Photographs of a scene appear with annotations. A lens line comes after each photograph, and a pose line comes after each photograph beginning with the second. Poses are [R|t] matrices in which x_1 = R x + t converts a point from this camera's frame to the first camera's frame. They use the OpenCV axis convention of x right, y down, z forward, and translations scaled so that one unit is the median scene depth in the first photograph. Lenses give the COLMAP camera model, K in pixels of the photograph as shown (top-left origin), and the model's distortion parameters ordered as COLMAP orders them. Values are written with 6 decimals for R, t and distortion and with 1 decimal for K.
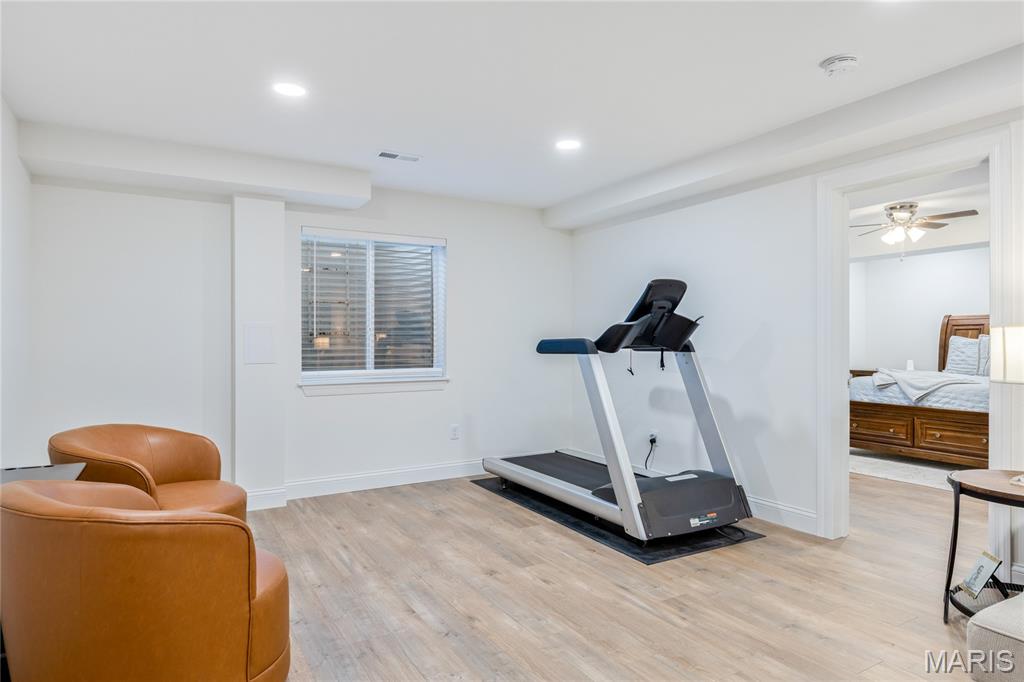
lens RADIAL K [[613.7, 0, 511.6], [0, 613.7, 345.7], [0, 0, 1]] dist [0.002398, 0.000750]
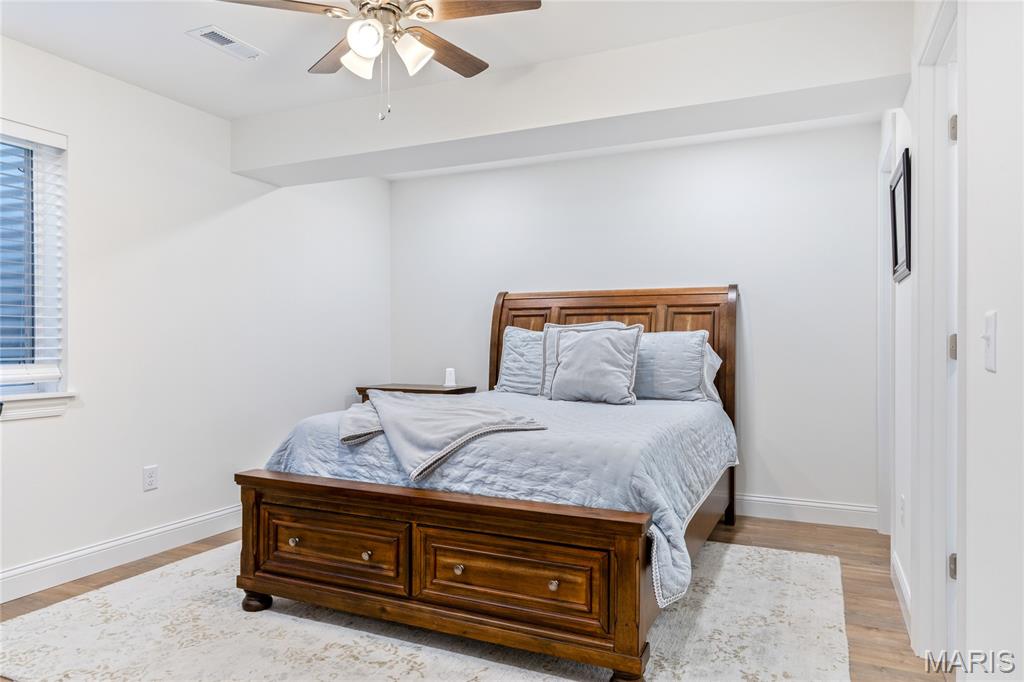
lens RADIAL K [[648.0, 0, 512.7], [0, 648.0, 341.3], [0, 0, 1]] dist [0.001436, -0.002781]
pose [[0.826250, 0.004152, 0.563288, 0.463133], [0.000697, 0.999965, -0.008392, 0.004265], [-0.563303, 0.007326, 0.826218, 0.605317]]
